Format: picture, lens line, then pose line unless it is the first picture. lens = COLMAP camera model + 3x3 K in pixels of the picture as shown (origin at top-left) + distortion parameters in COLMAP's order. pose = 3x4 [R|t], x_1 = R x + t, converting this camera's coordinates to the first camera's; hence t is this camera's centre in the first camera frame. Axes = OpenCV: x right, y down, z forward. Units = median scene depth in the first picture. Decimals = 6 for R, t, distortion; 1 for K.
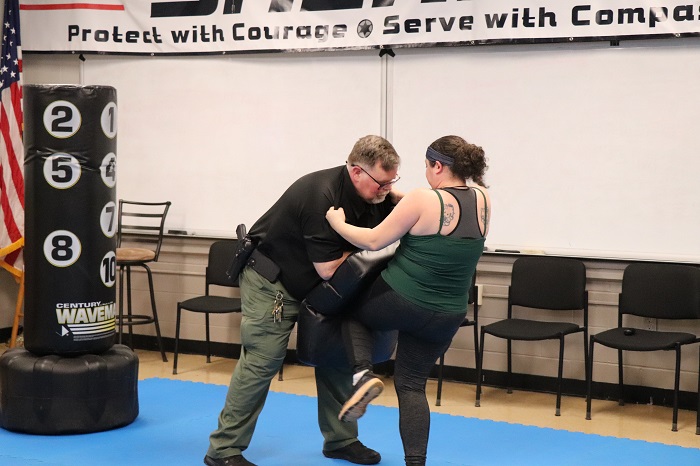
lens RADIAL K [[1474.2, 0, 346.1], [0, 1474.2, 241.9], [0, 0, 1]] dist [0.368960, 0.000000]
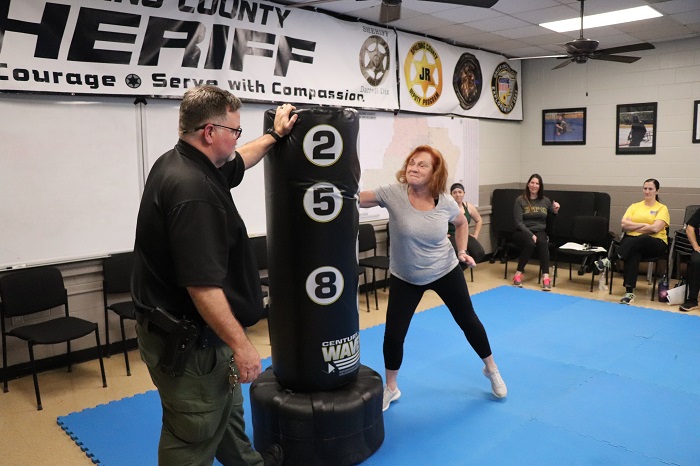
lens RADIAL K [[585.9, 0, 348.1], [0, 585.9, 238.6], [0, 0, 1]] dist [-0.154946, 0.132436]
pose [[0.249718, -0.144259, 0.957513, -0.458744], [0.095002, 0.987720, 0.124033, -0.058514], [-0.963647, 0.059992, 0.260356, 0.764440]]
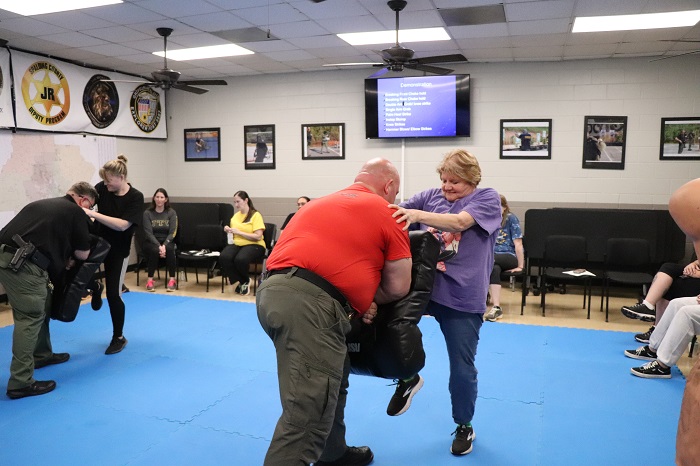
lens RADIAL K [[585.9, 0, 346.4], [0, 585.9, 236.5], [0, 0, 1]] dist [-0.154946, 0.132436]
pose [[-0.191624, -0.117458, 0.974415, -0.535699], [0.081133, 0.987519, 0.134993, -0.045071], [-0.978109, 0.104925, -0.179703, 0.597803]]
